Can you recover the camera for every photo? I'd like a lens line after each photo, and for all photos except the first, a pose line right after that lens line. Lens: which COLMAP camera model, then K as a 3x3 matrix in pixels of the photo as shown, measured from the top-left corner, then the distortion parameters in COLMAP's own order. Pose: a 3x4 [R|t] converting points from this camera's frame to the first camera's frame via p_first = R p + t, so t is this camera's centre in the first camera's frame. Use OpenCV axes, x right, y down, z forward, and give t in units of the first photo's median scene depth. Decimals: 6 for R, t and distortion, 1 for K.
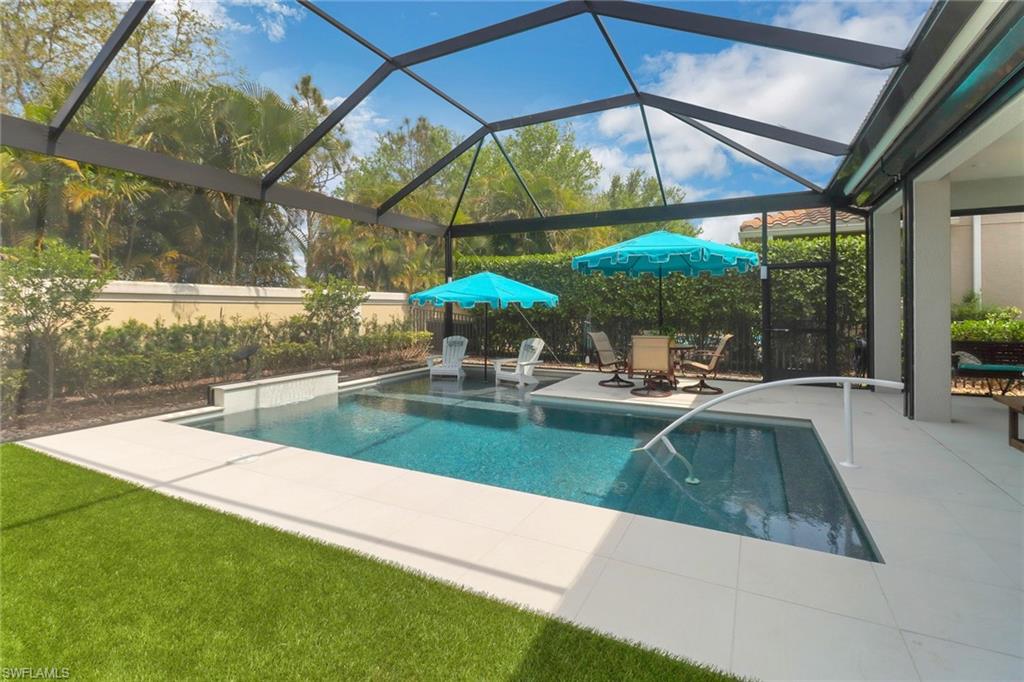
lens RADIAL K [[469.4, 0, 504.3], [0, 469.4, 312.3], [0, 0, 1]] dist [0.008623, -0.003591]
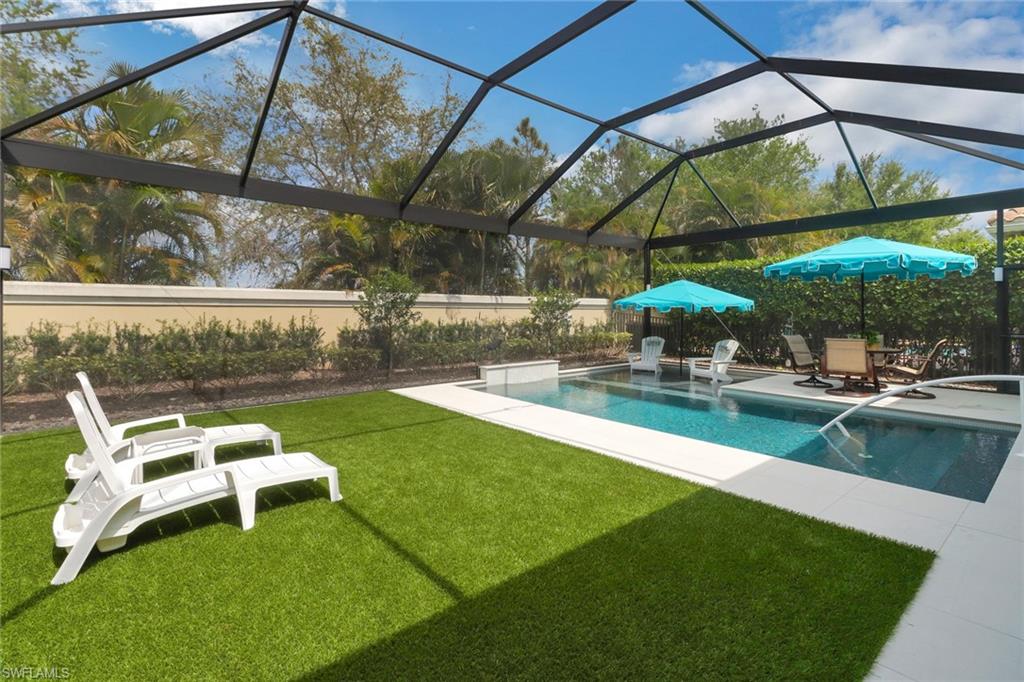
lens RADIAL K [[469.4, 0, 509.8], [0, 469.4, 316.7], [0, 0, 1]] dist [0.008623, -0.003591]
pose [[0.920963, 0.004581, -0.389624, 0.020816], [-0.003886, 0.999989, 0.002570, 0.000535], [0.389632, -0.000853, 0.920970, -0.201135]]
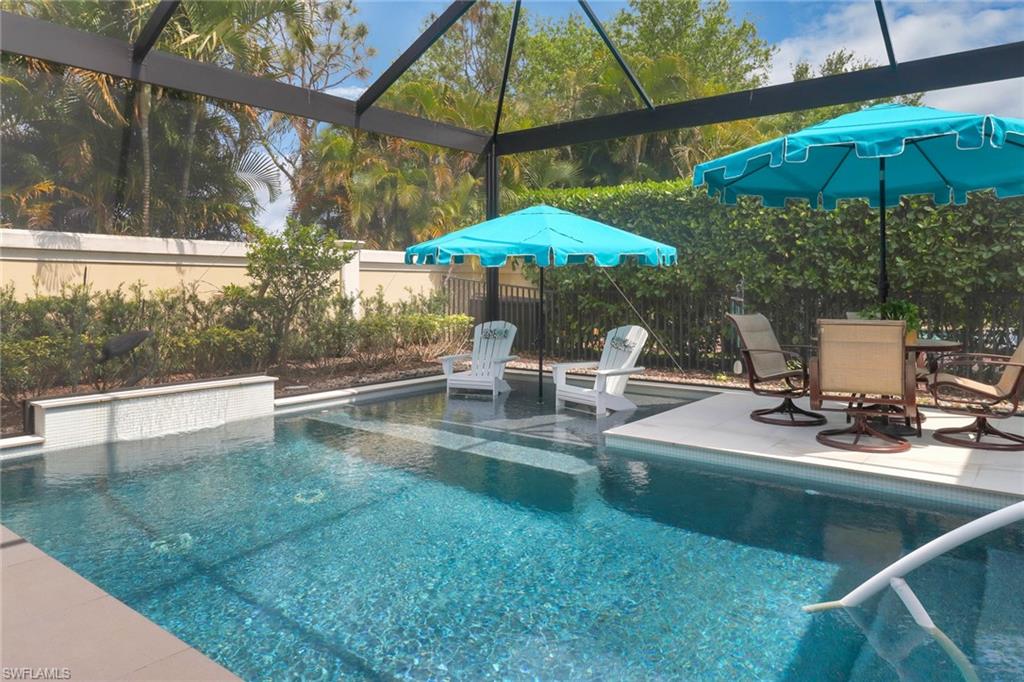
lens RADIAL K [[675.3, 0, 504.7], [0, 675.3, 286.9], [0, 0, 1]] dist [0.005629, -0.004044]
pose [[0.982639, -0.000243, -0.185526, 0.065212], [-0.001697, 0.999946, -0.010300, 0.018291], [0.185518, 0.010436, 0.982585, 0.201922]]
